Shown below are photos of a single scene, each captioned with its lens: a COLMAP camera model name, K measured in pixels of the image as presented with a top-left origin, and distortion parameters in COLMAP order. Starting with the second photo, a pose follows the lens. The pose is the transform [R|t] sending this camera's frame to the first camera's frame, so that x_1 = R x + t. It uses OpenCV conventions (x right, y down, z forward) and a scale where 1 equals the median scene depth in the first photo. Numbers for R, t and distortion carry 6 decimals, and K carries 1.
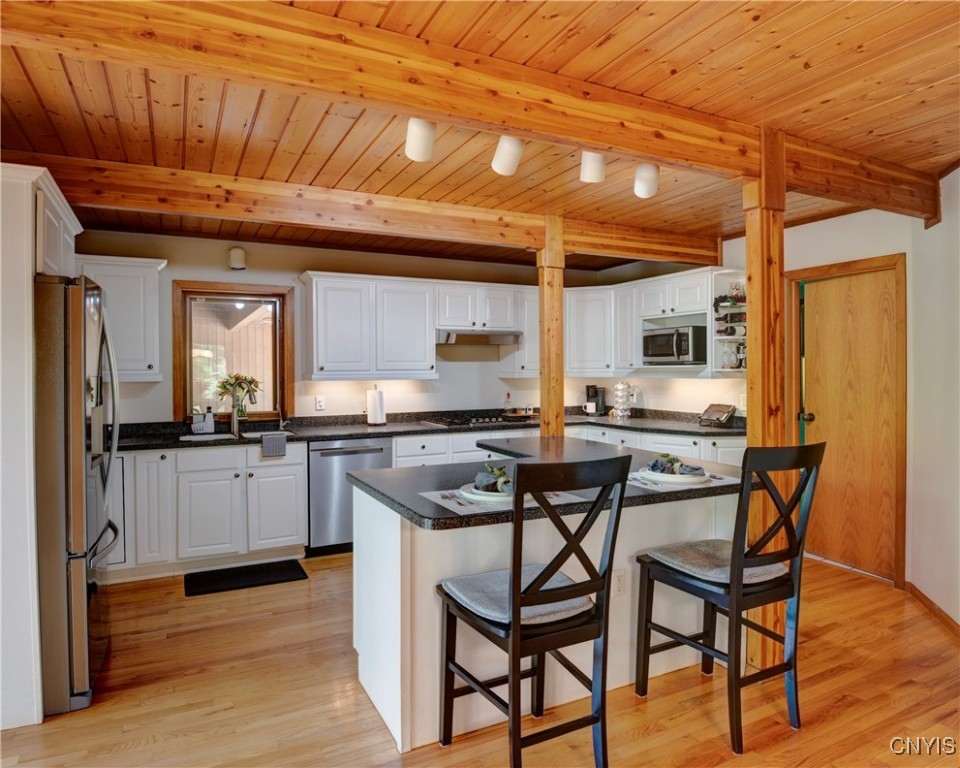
lens RADIAL K [[602.0, 0, 483.5], [0, 602.0, 378.7], [0, 0, 1]] dist [-0.008086, -0.017034]
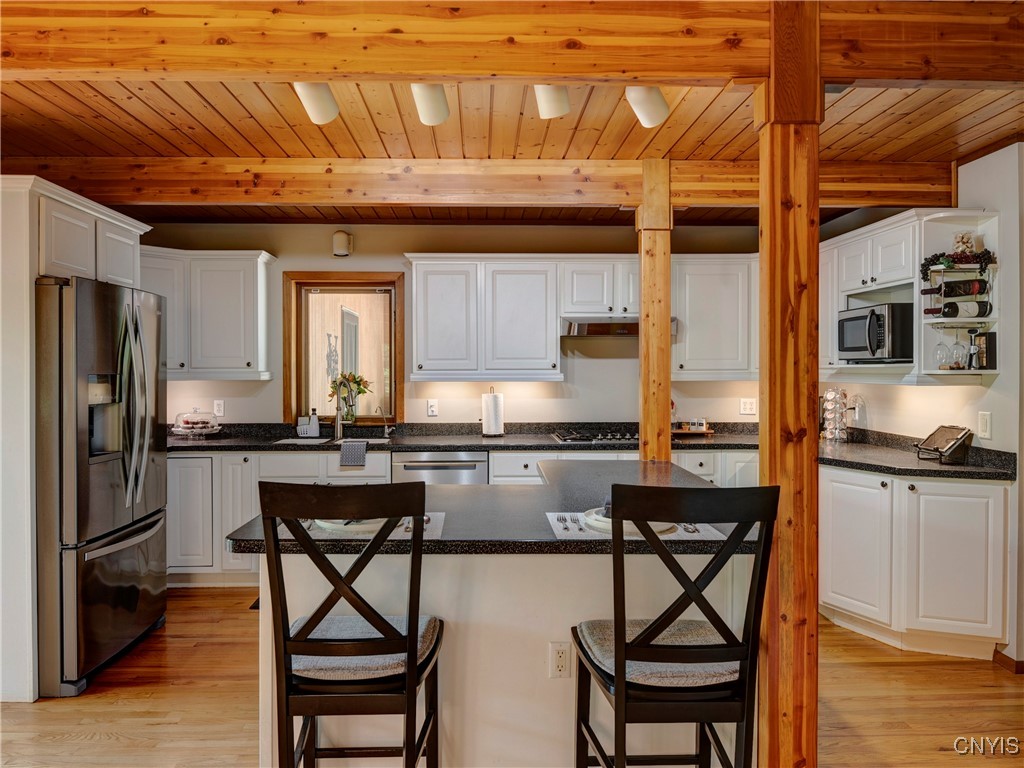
lens RADIAL K [[776.0, 0, 508.3], [0, 776.0, 383.7], [0, 0, 1]] dist [0.002311, -0.017820]
pose [[0.900811, 0.013346, -0.434006, 0.400946], [-0.011184, 0.999909, 0.007533, -0.003737], [0.434067, -0.001932, 0.900879, 0.081907]]
